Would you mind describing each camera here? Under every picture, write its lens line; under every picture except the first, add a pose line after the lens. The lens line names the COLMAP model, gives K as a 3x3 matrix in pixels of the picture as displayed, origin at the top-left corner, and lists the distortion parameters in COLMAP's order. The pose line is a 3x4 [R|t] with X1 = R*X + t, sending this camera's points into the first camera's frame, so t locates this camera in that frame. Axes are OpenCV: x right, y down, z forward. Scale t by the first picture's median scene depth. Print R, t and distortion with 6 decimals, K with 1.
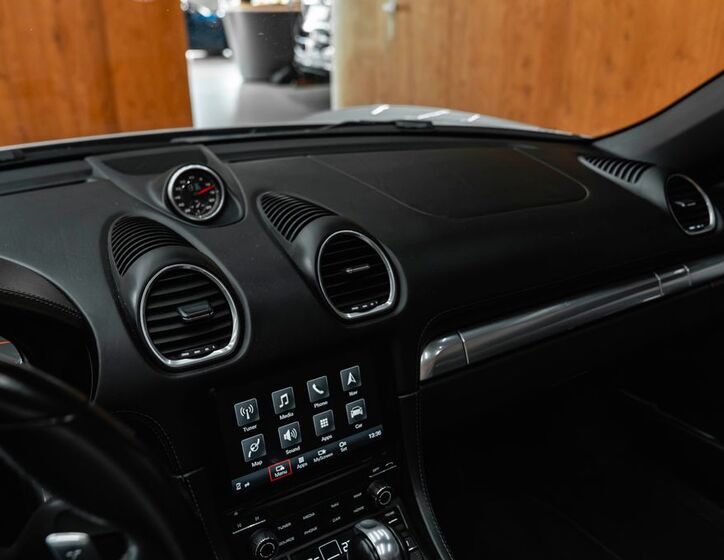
lens RADIAL K [[662.8, 0, 360.0], [0, 662.8, 281.9], [0, 0, 1]] dist [-0.001942, 0.000000]
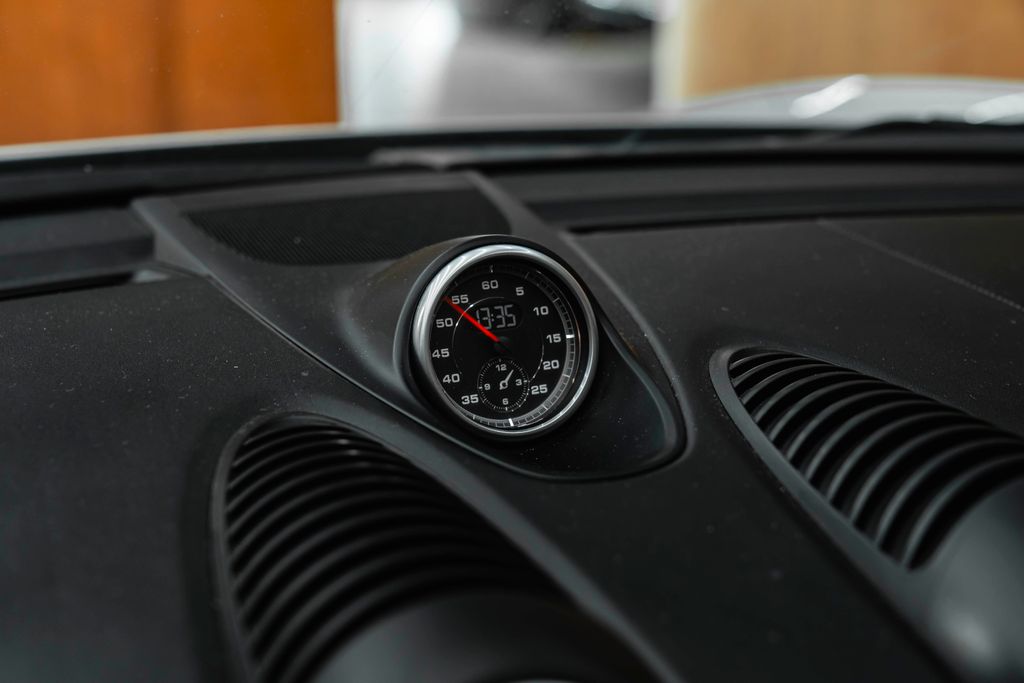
lens RADIAL K [[1501.7, 0, 511.6], [0, 1501.7, 340.7], [0, 0, 1]] dist [0.050444, 0.000000]
pose [[0.992517, 0.048282, -0.112157, -0.169172], [-0.058777, 0.994001, -0.092233, -0.073053], [0.107031, 0.098135, 0.989401, 0.352180]]
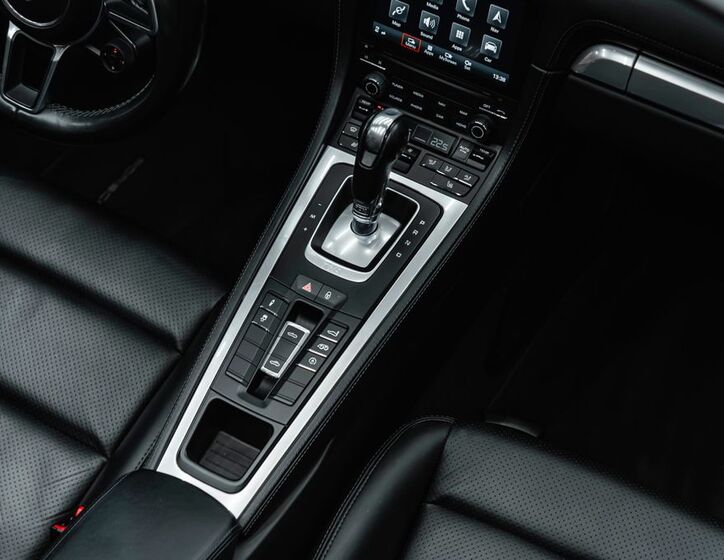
lens RADIAL K [[1572.6, 0, 361.8], [0, 1572.6, 278.8], [0, 0, 1]] dist [-0.020748, 0.000000]
pose [[0.468787, 0.681097, -0.562445, 1.279711], [-0.364233, 0.729144, 0.579382, -0.745269], [0.804719, -0.066746, 0.589892, -0.533731]]
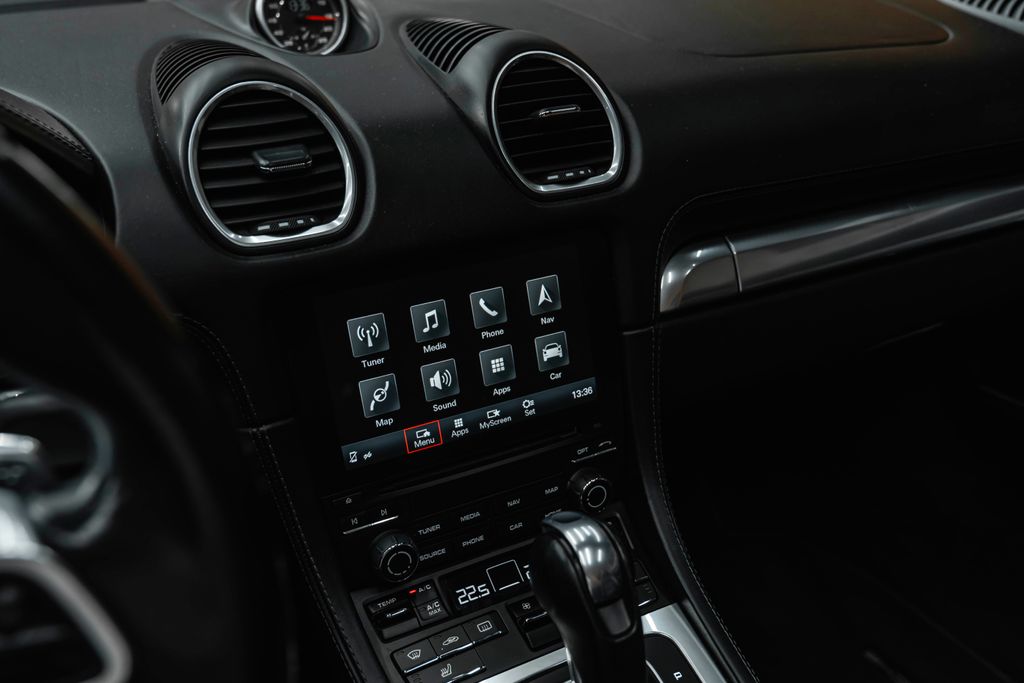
lens RADIAL K [[938.6, 0, 509.9], [0, 938.6, 344.9], [0, 0, 1]] dist [0.002334, 0.000000]
pose [[0.997452, 0.022104, -0.067836, 0.011844], [-0.017939, 0.997951, 0.061409, 0.115202], [0.069054, -0.060036, 0.995805, 0.123328]]
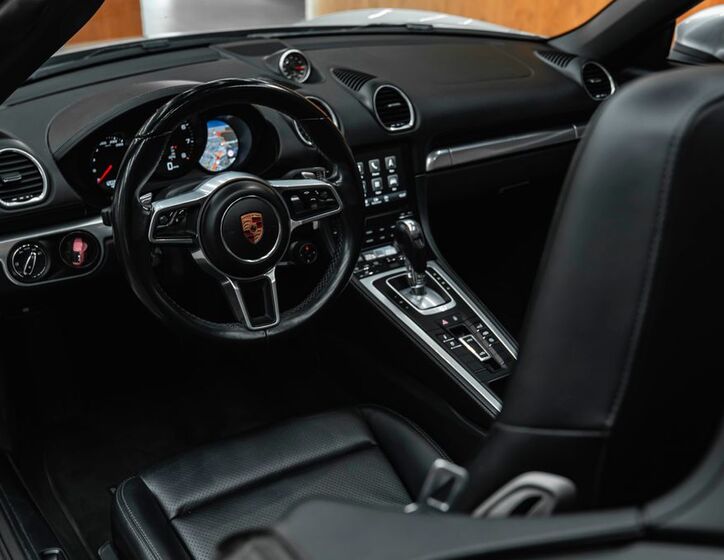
lens RADIAL K [[930.6, 0, 362.9], [0, 930.6, 280.8], [0, 0, 1]] dist [0.038882, 0.000000]
pose [[0.999063, 0.003173, 0.043159, -0.172265], [-0.004773, 0.999304, 0.037008, 0.319695], [-0.043012, -0.037180, 0.998383, -1.389452]]
